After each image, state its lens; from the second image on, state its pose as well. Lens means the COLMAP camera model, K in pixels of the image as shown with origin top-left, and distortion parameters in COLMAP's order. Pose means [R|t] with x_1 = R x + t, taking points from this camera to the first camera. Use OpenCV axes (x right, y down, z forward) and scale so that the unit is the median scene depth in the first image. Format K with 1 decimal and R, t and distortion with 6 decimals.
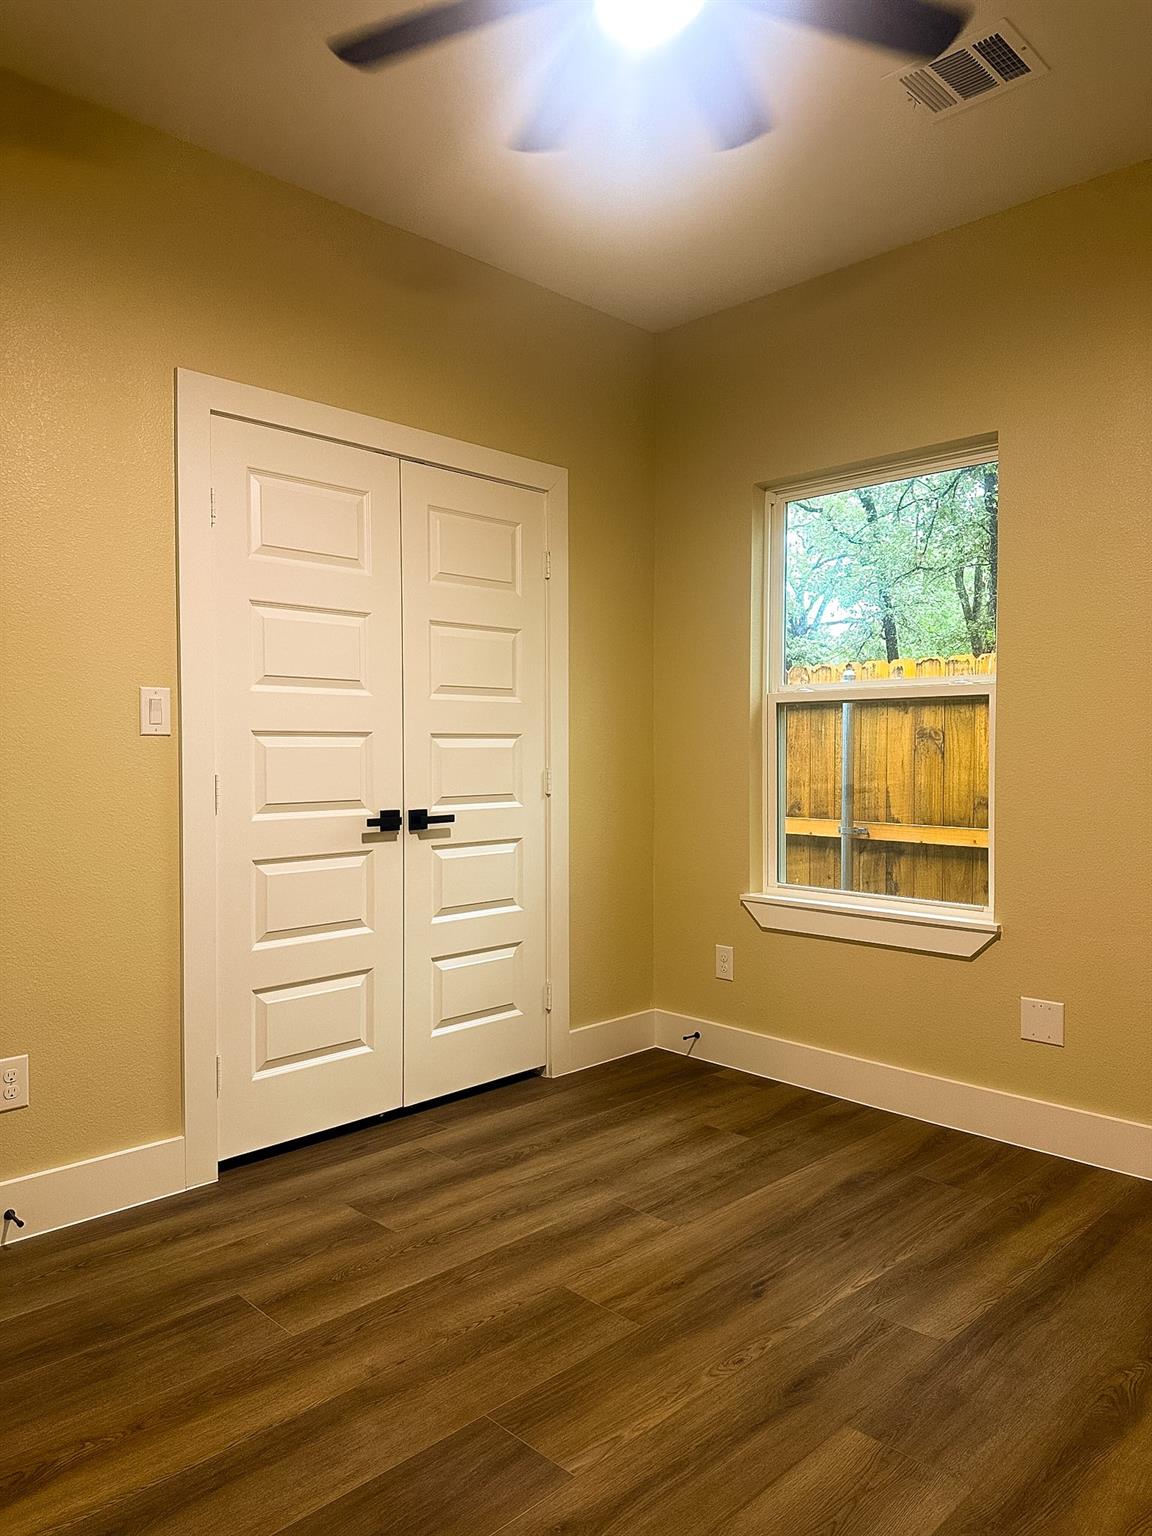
lens RADIAL K [[1082.4, 0, 579.3], [0, 1082.4, 745.1], [0, 0, 1]] dist [0.001777, -0.004410]
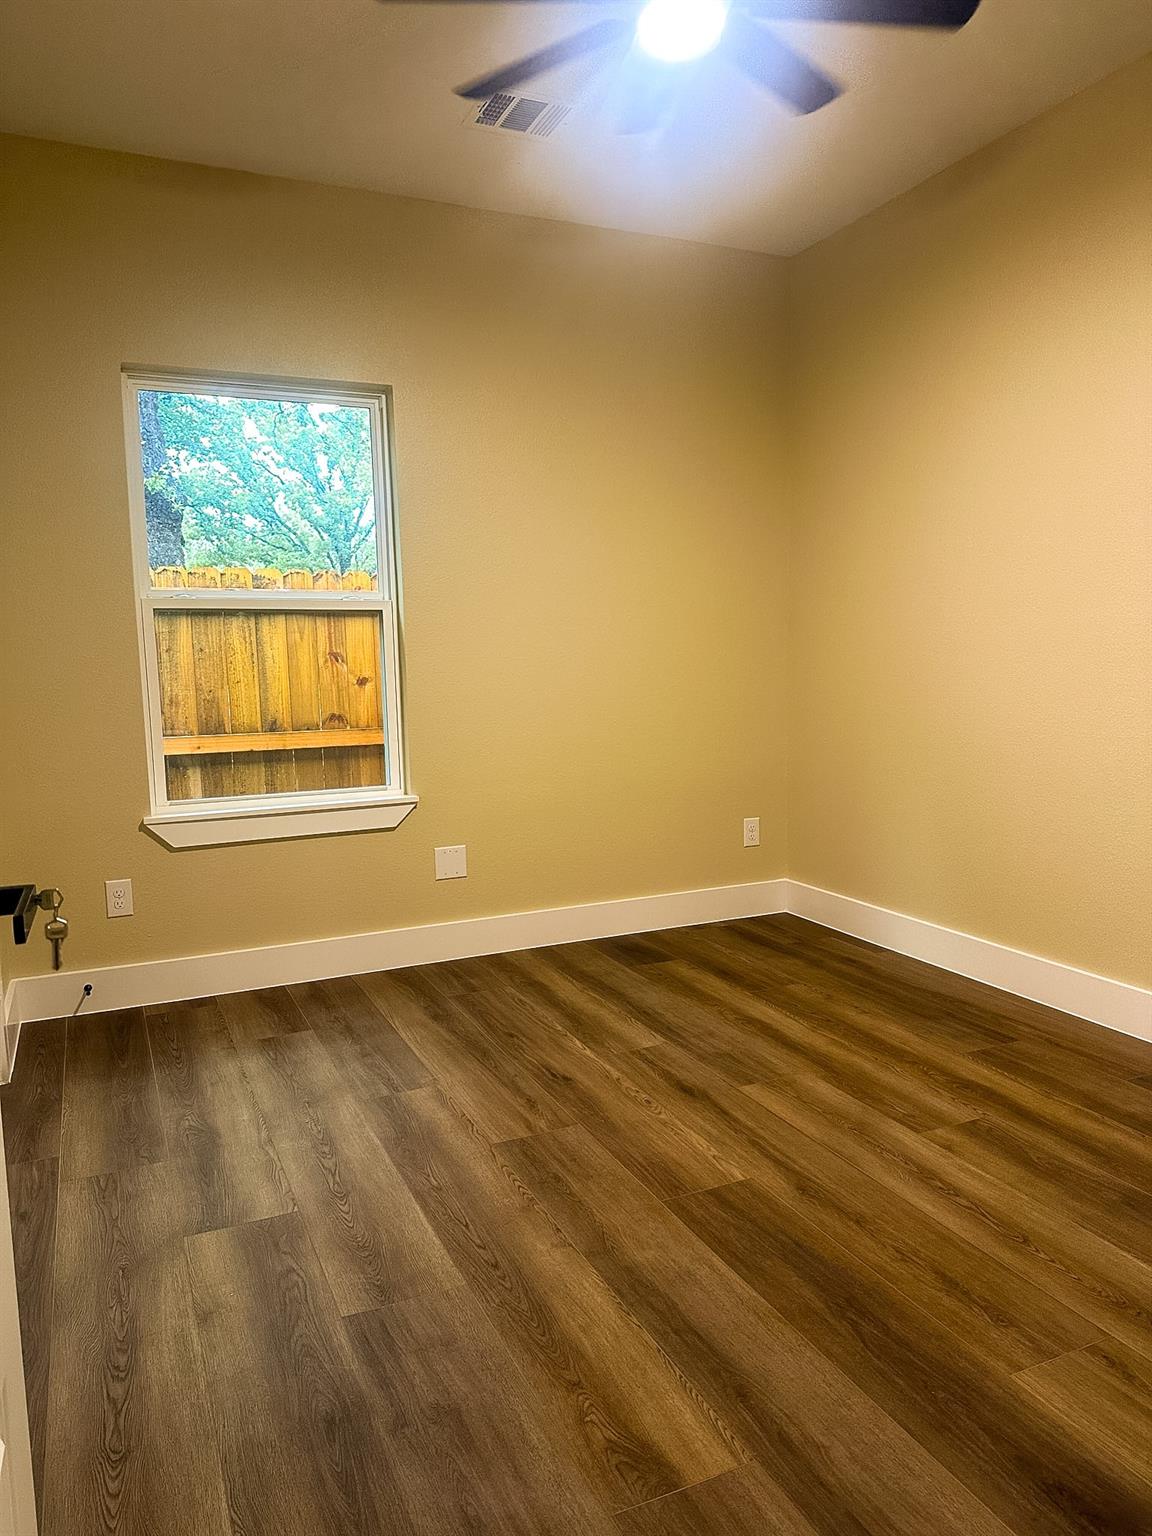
lens RADIAL K [[1066.8, 0, 583.6], [0, 1066.8, 770.8], [0, 0, 1]] dist [0.123618, -0.208014]
pose [[0.369188, -0.121987, 0.921314, -0.799864], [0.034967, 0.992469, 0.117396, 0.001850], [-0.928697, -0.011125, 0.370673, 0.439300]]
